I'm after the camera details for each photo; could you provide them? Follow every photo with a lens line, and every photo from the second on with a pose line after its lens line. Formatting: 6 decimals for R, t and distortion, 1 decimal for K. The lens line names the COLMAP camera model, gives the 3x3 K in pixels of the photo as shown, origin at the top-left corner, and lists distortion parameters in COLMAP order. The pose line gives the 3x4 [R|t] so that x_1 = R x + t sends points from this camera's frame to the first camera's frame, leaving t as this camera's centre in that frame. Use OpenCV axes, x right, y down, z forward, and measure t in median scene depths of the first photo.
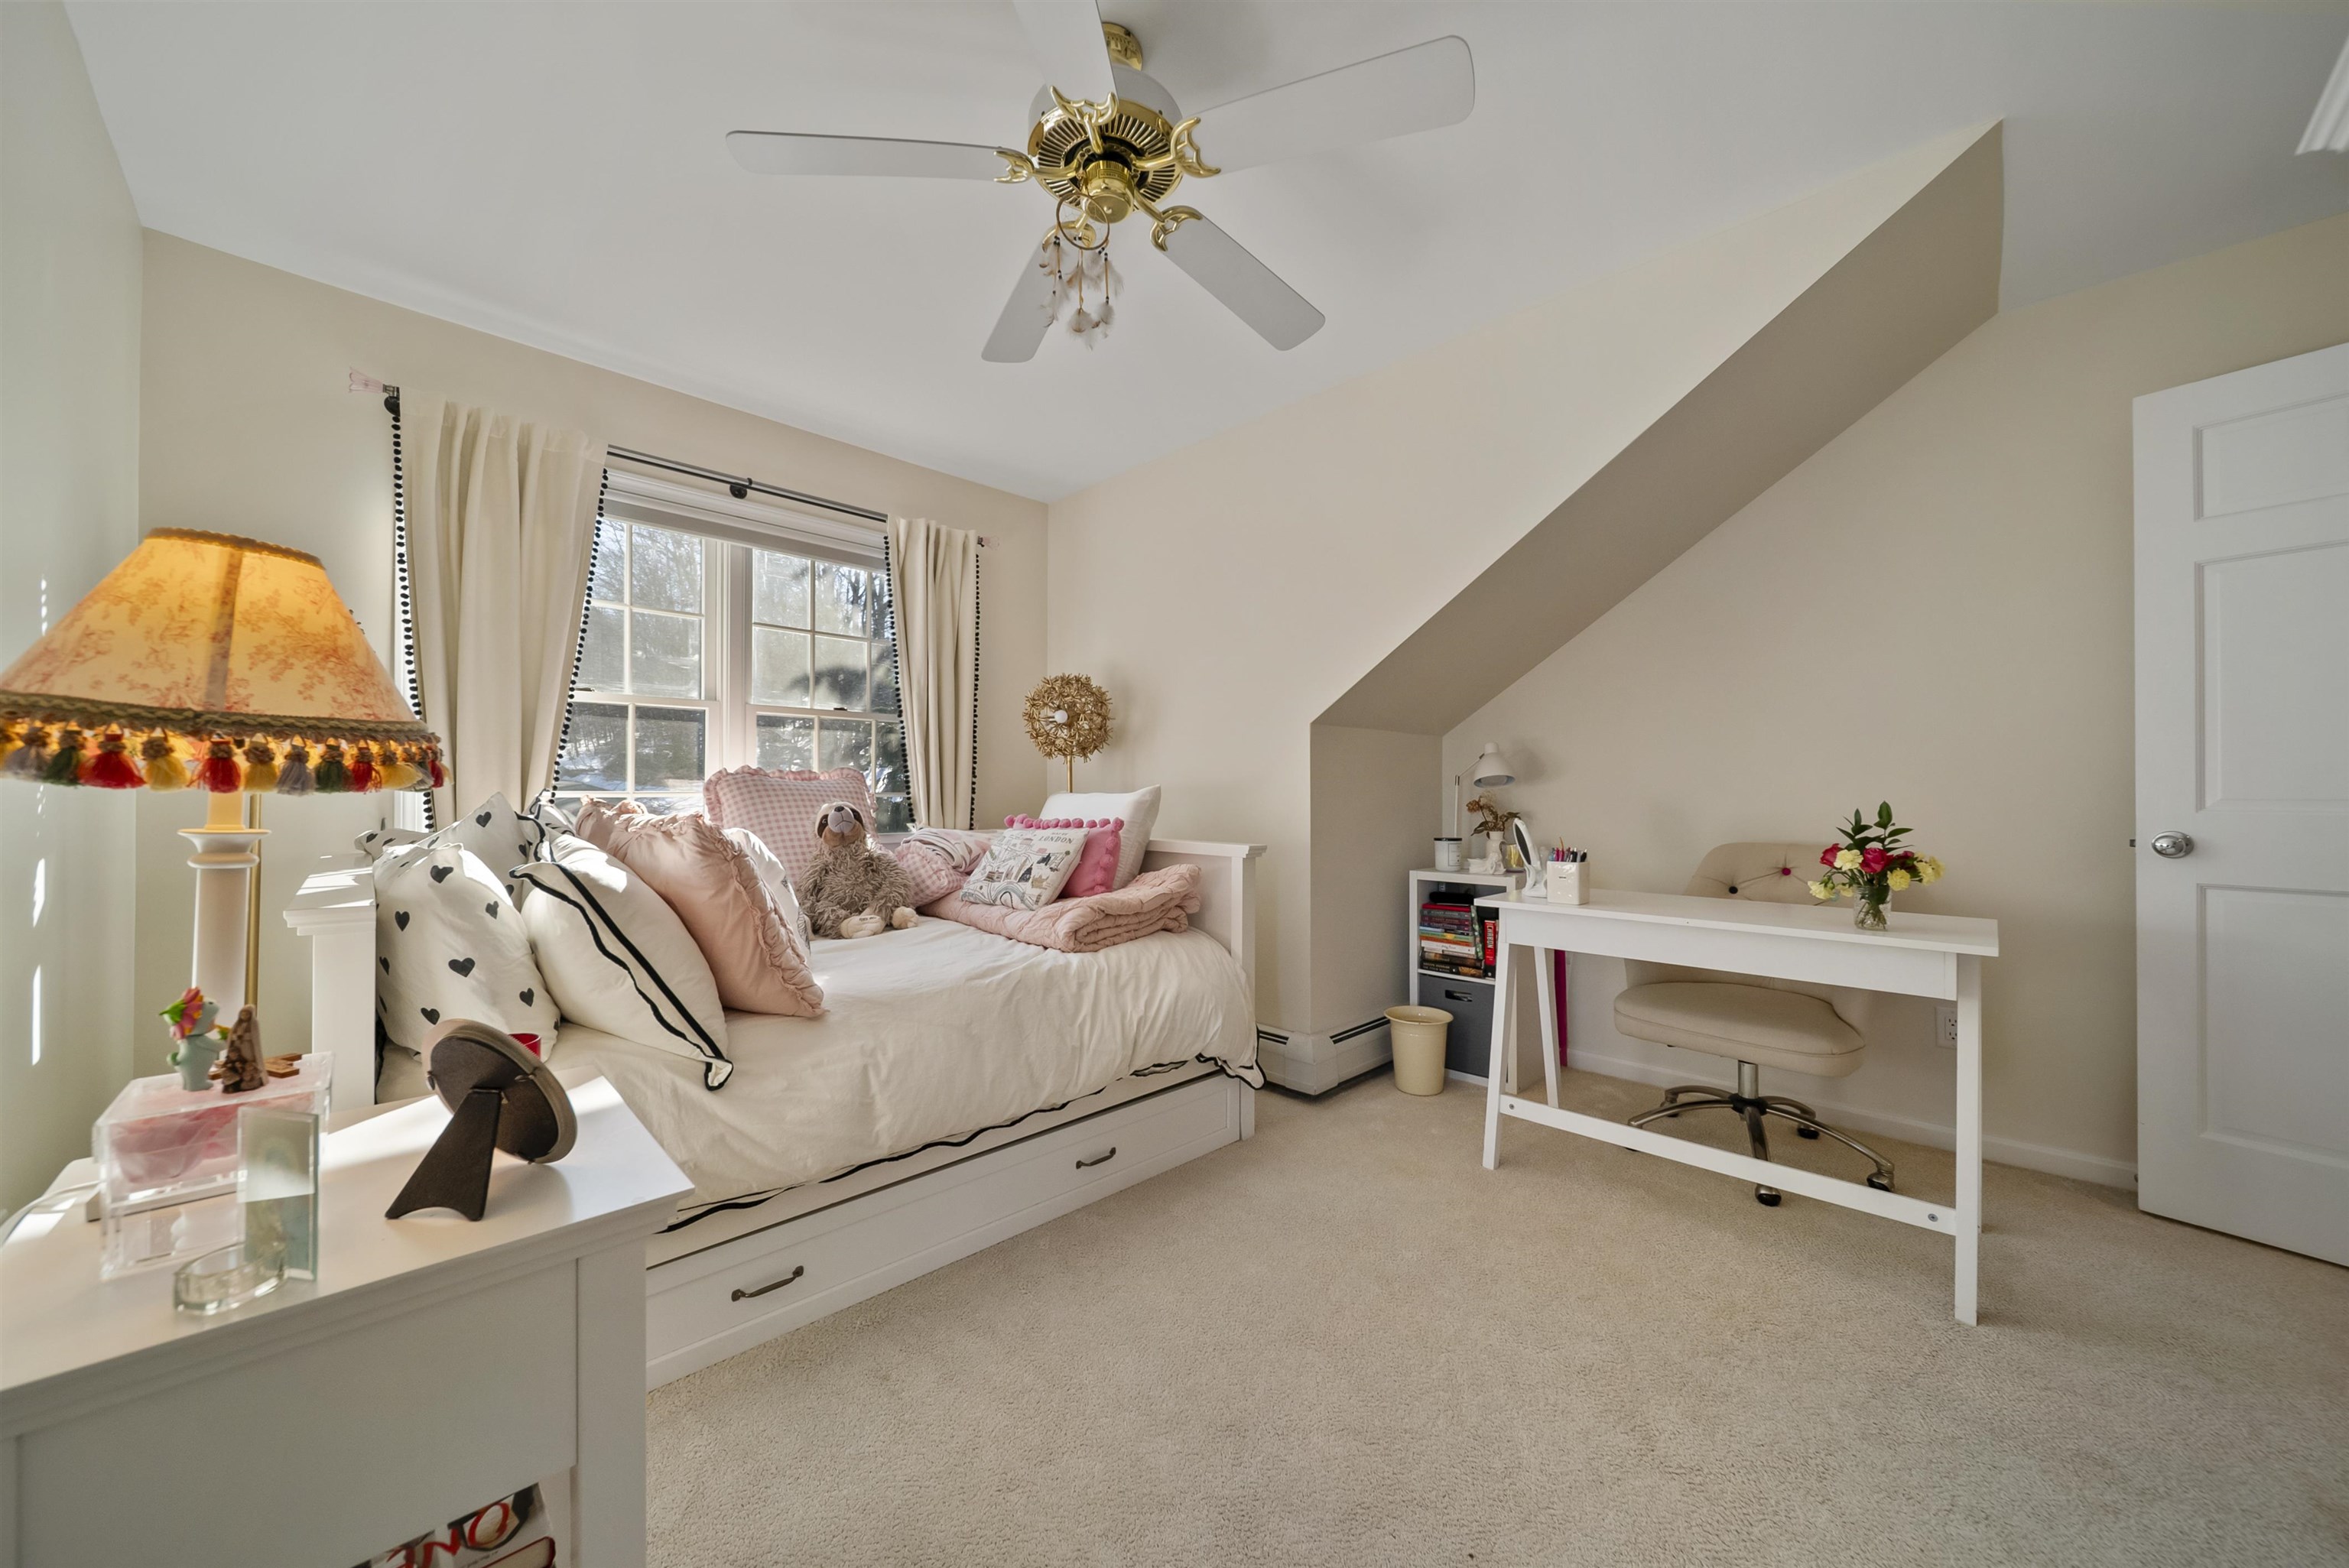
lens RADIAL K [[823.2, 0, 1175.8], [0, 823.2, 789.2], [0, 0, 1]] dist [-0.001215, -0.000001]
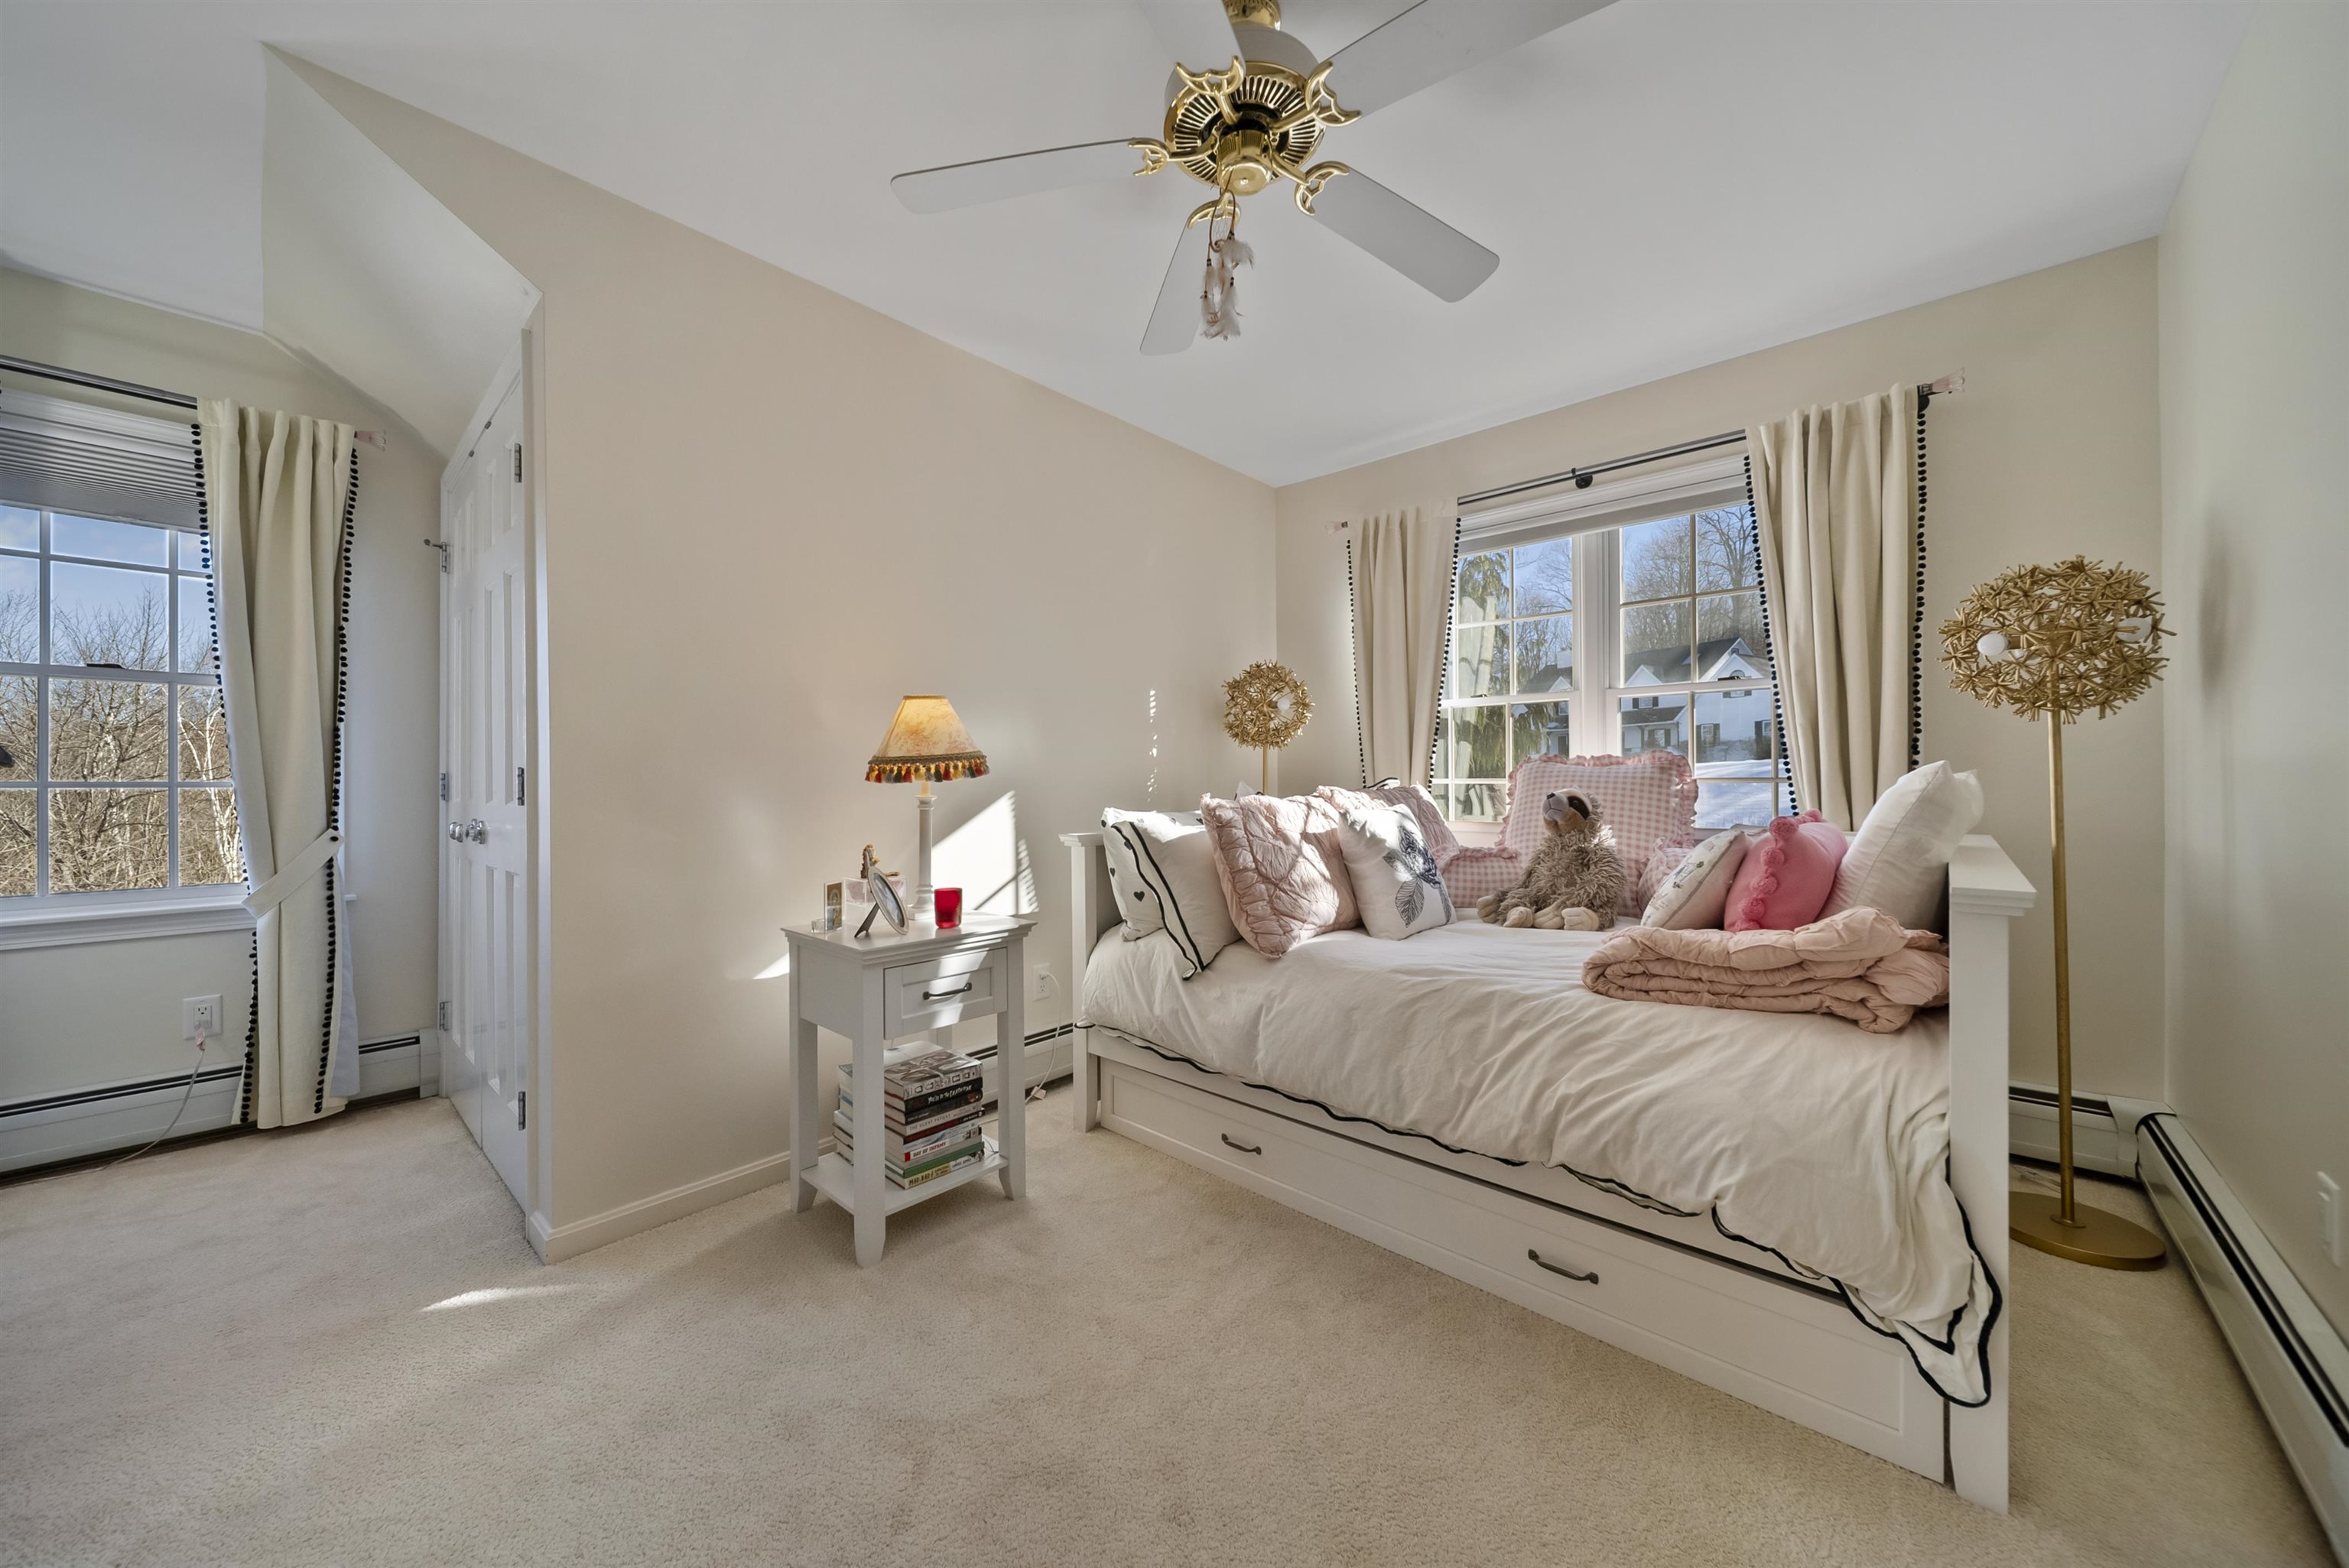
lens RADIAL K [[823.2, 0, 1175.1], [0, 823.2, 780.5], [0, 0, 1]] dist [-0.001215, -0.000001]
pose [[0.061107, -0.003147, -0.998126, 0.573966], [0.010922, 0.999937, -0.002484, 0.003898], [0.998071, -0.010750, 0.061137, 0.553859]]
